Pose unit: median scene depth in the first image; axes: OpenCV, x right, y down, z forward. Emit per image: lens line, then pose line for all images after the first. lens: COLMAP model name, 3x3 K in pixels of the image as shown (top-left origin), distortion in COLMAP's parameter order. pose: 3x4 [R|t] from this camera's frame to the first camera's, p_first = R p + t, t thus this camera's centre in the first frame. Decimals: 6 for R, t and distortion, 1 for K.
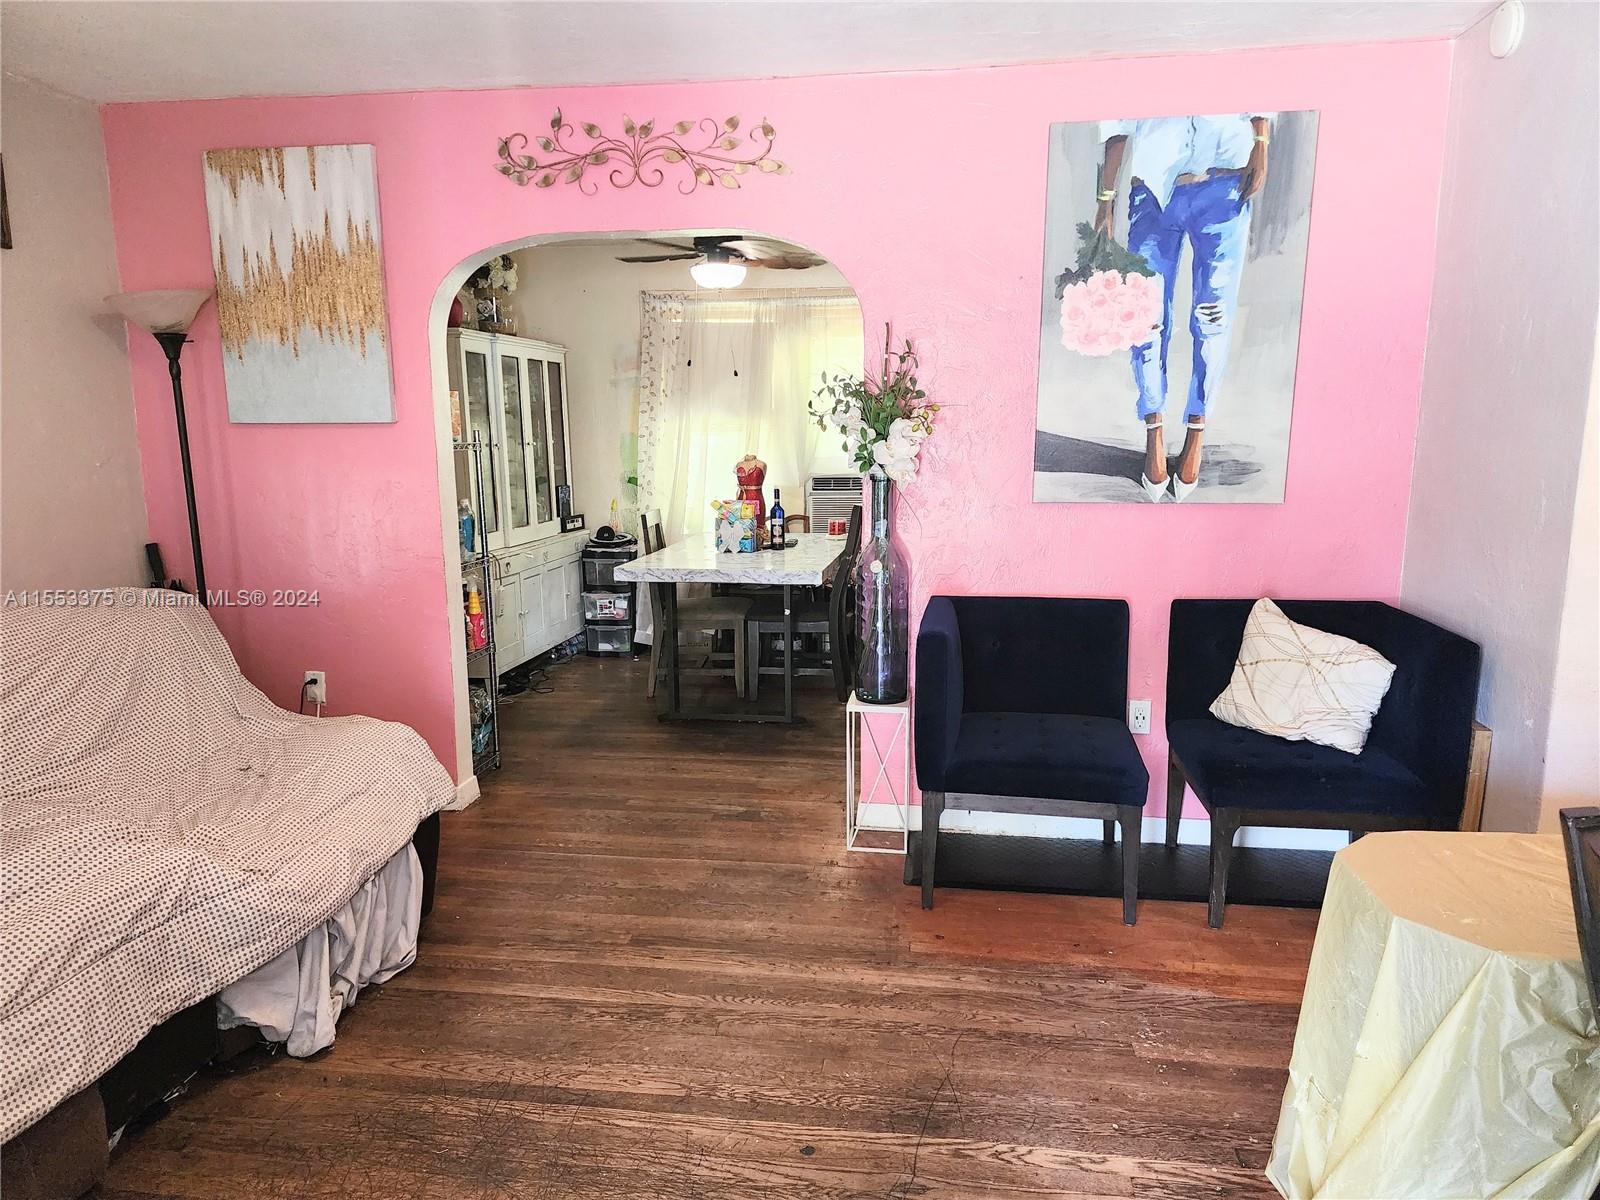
lens RADIAL K [[1049.2, 0, 803.1], [0, 1049.2, 620.2], [0, 0, 1]] dist [0.089467, -0.082986]
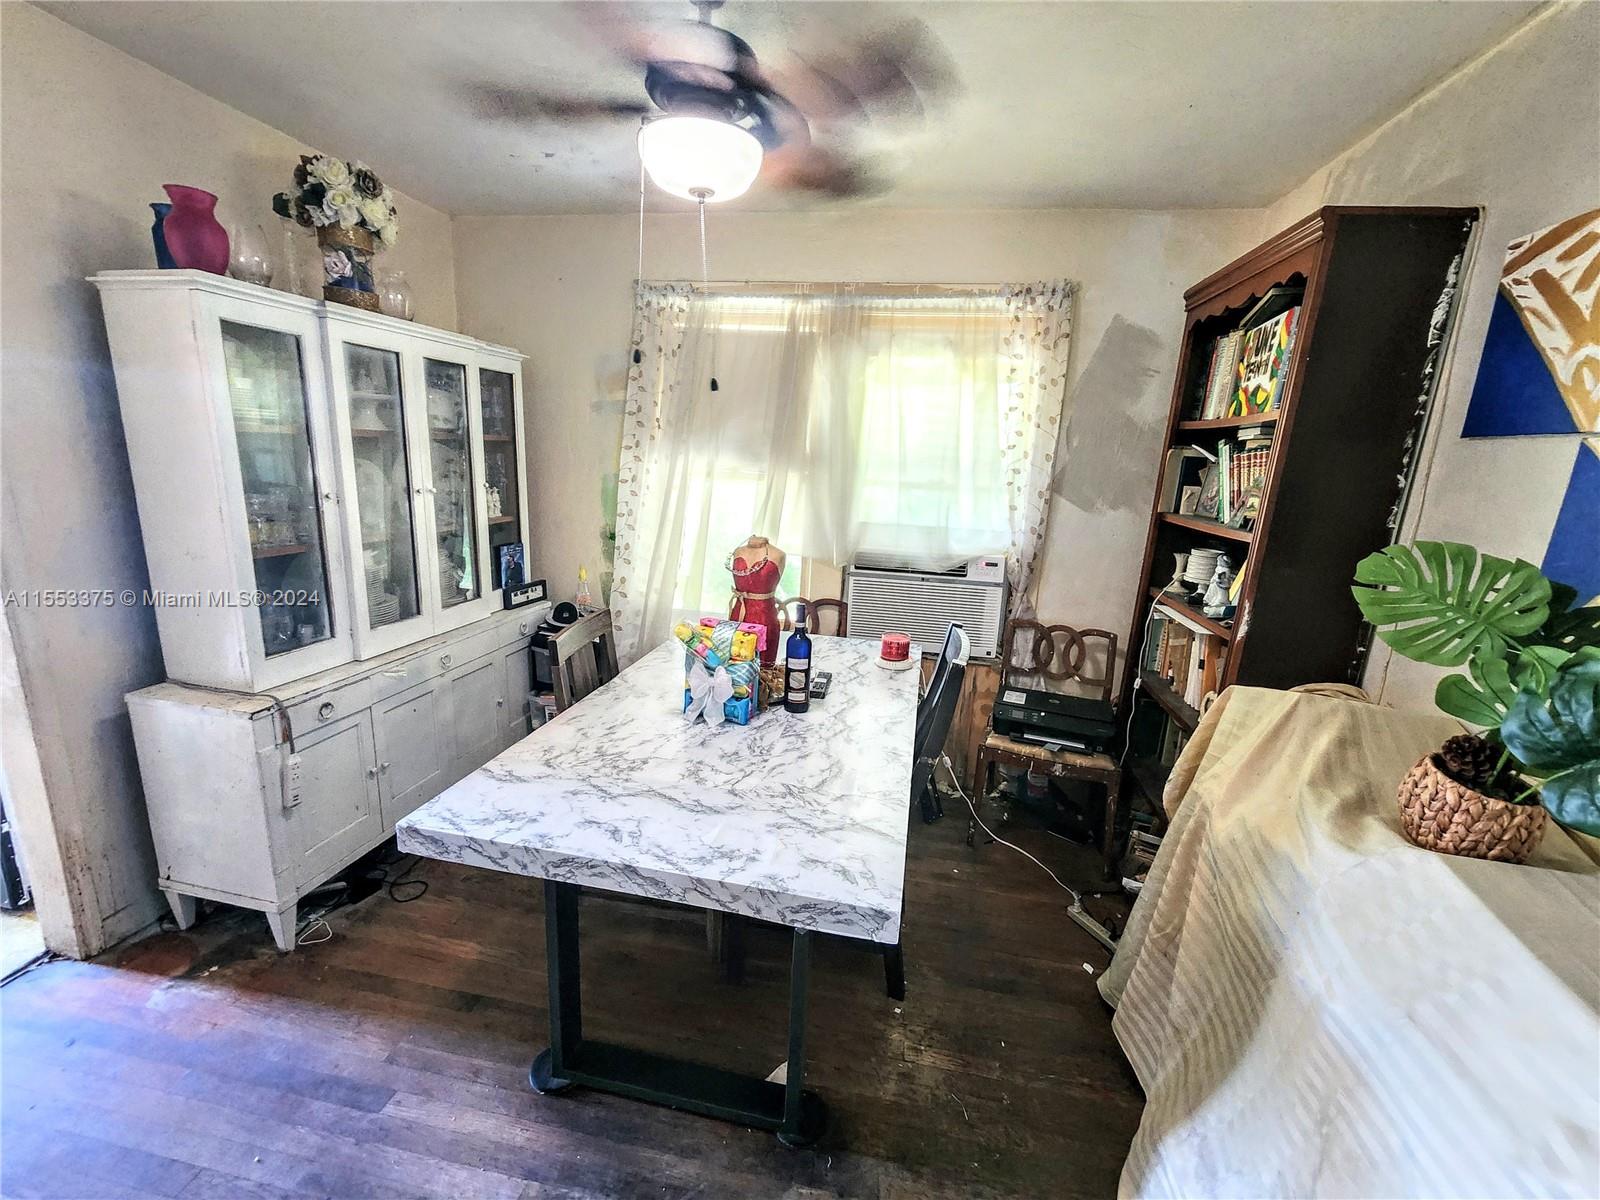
lens RADIAL K [[650.3, 0, 802.4], [0, 650.3, 599.0], [0, 0, 1]] dist [0.000731, 0.000129]
pose [[0.997319, 0.067457, -0.028366, -0.012871], [-0.066271, 0.996964, 0.040871, -0.128907], [0.031037, -0.038881, 0.998762, 0.593235]]
